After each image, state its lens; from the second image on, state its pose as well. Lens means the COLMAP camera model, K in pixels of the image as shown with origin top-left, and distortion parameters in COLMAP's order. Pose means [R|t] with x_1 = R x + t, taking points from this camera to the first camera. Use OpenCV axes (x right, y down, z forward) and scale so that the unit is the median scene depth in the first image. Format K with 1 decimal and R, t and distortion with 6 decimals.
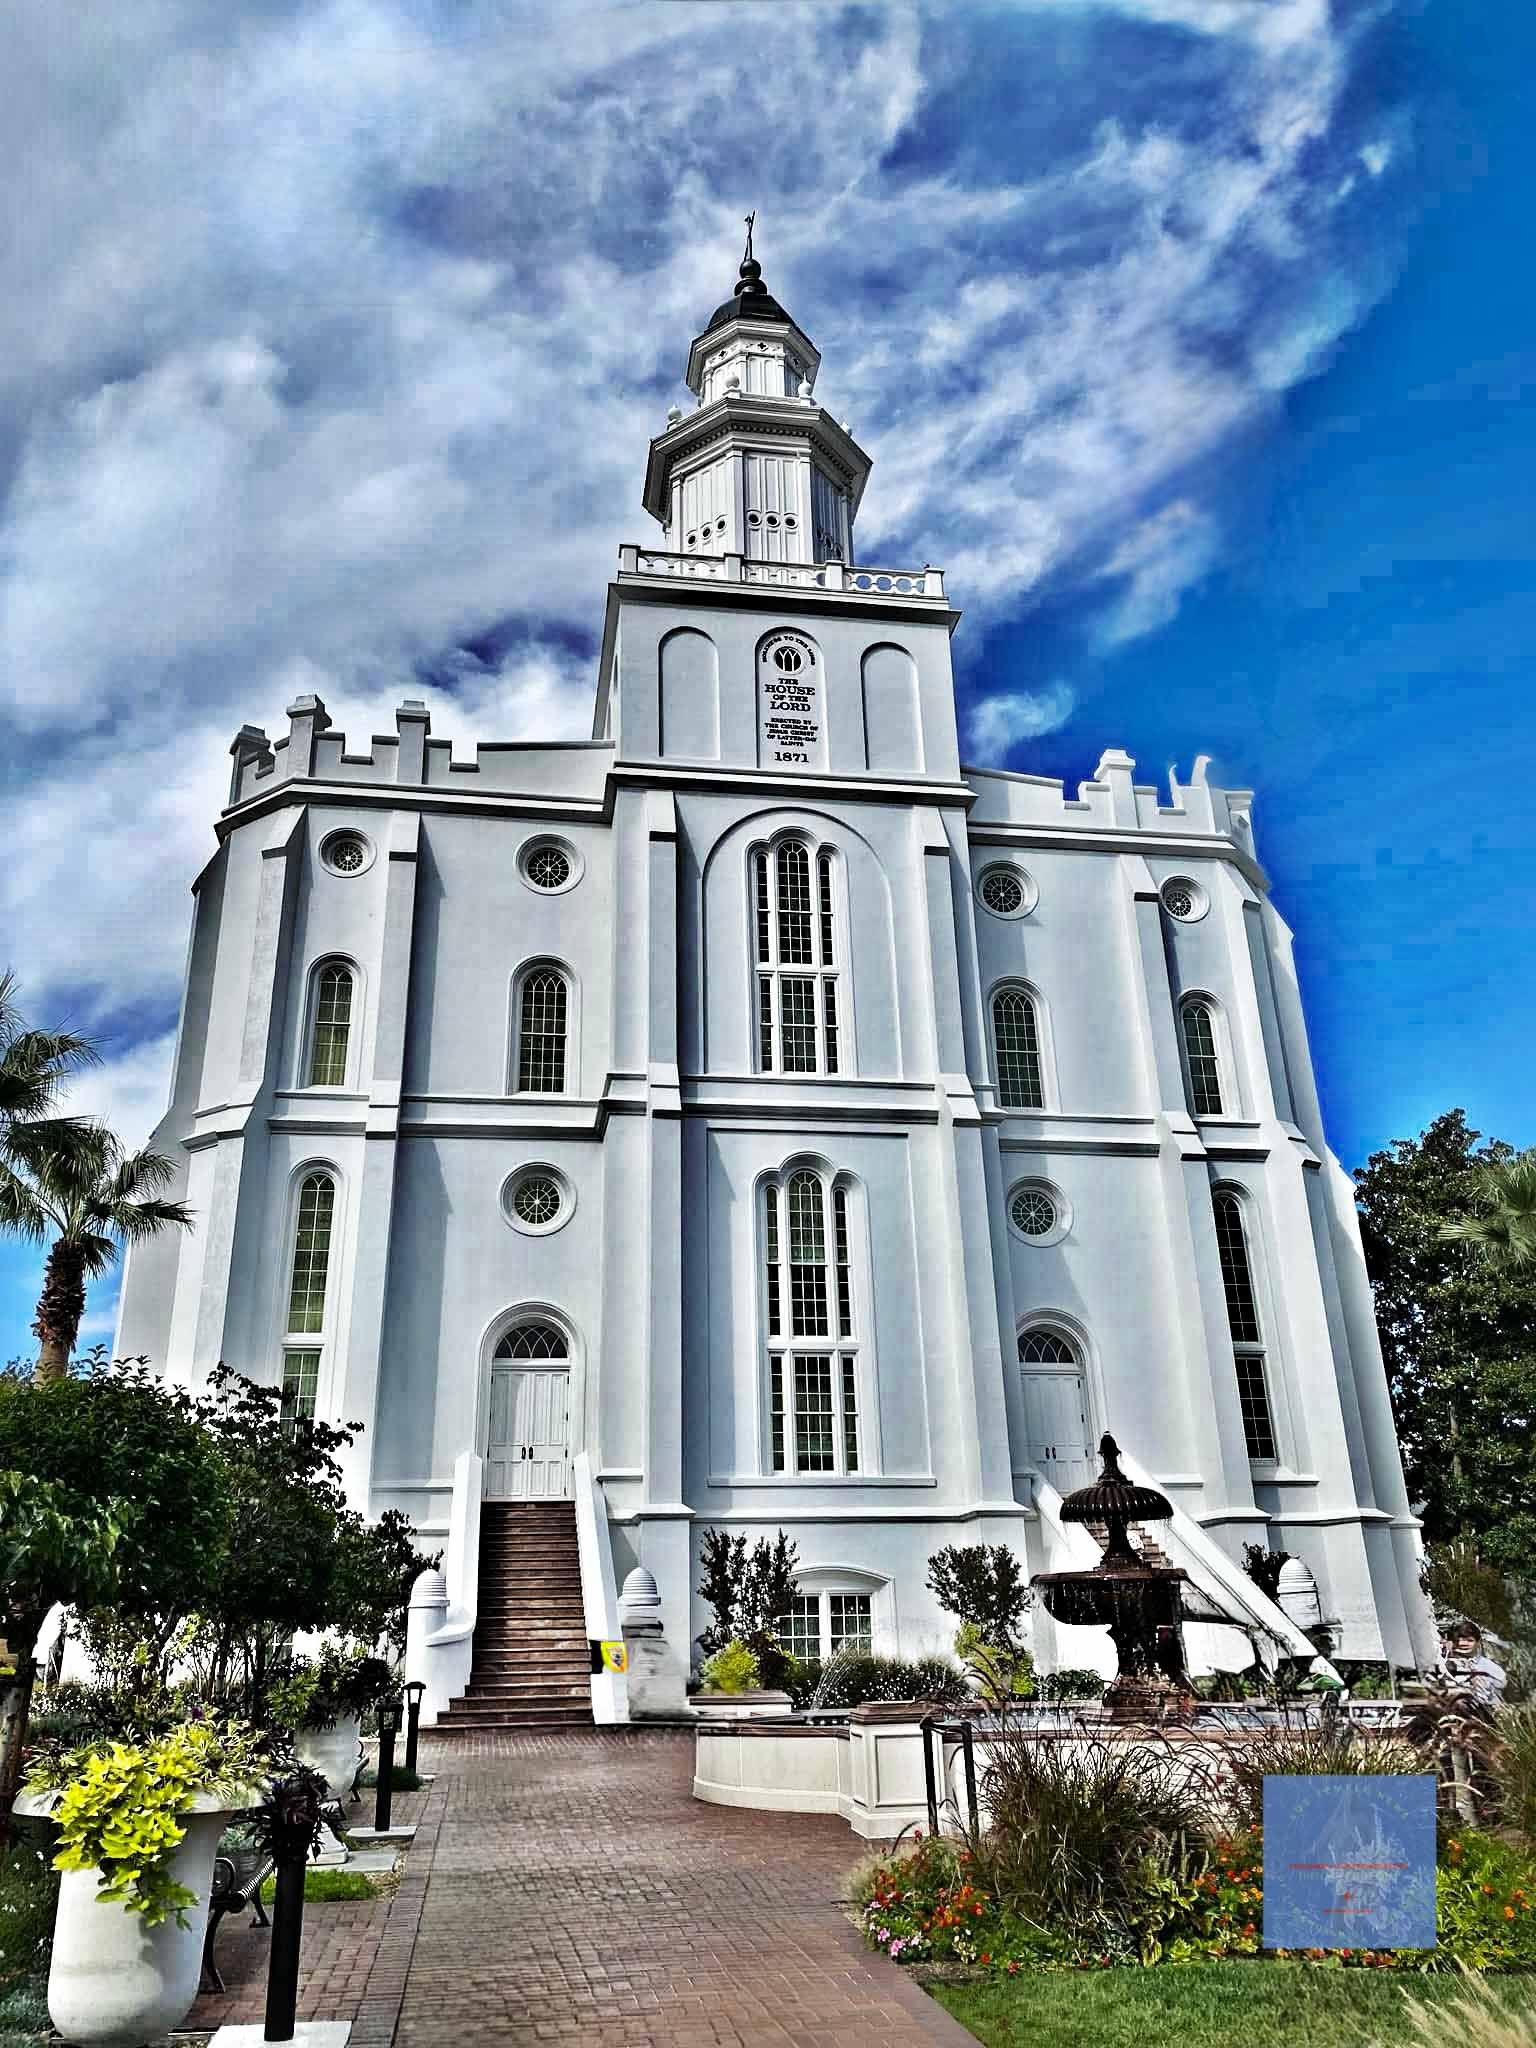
lens RADIAL K [[1567.4, 0, 768.0], [0, 1567.4, 986.6], [0, 0, 1]] dist [0.115631, -0.001295]
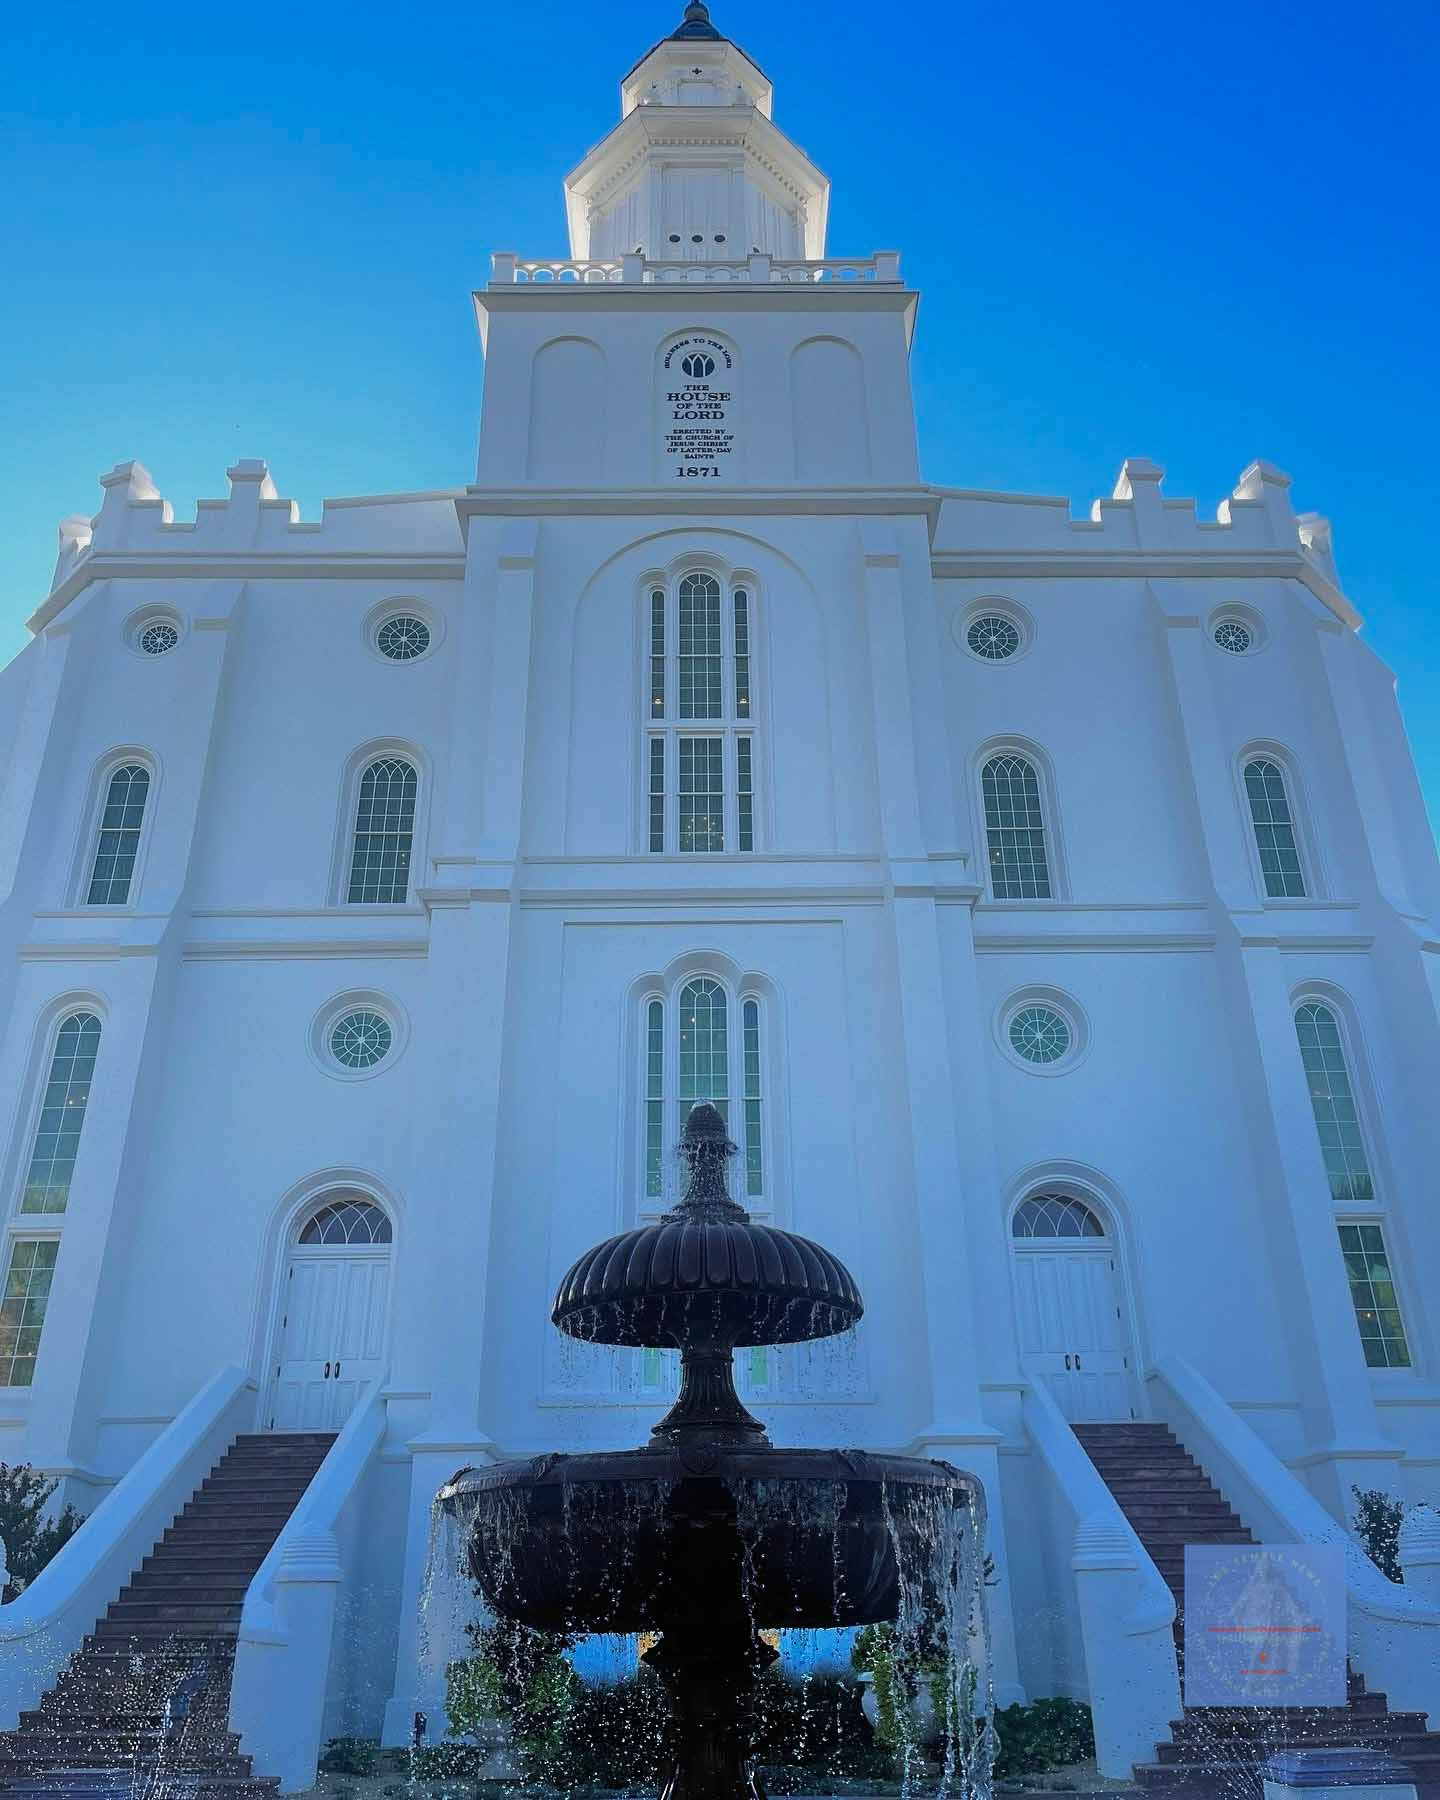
lens RADIAL K [[1463.2, 0, 739.3], [0, 1463.2, 902.3], [0, 0, 1]] dist [0.033855, -0.001738]
pose [[0.989523, -0.059202, -0.131675, 0.123725], [0.051160, 0.996660, -0.063647, 0.119075], [0.135004, 0.056244, 0.989248, 0.307950]]
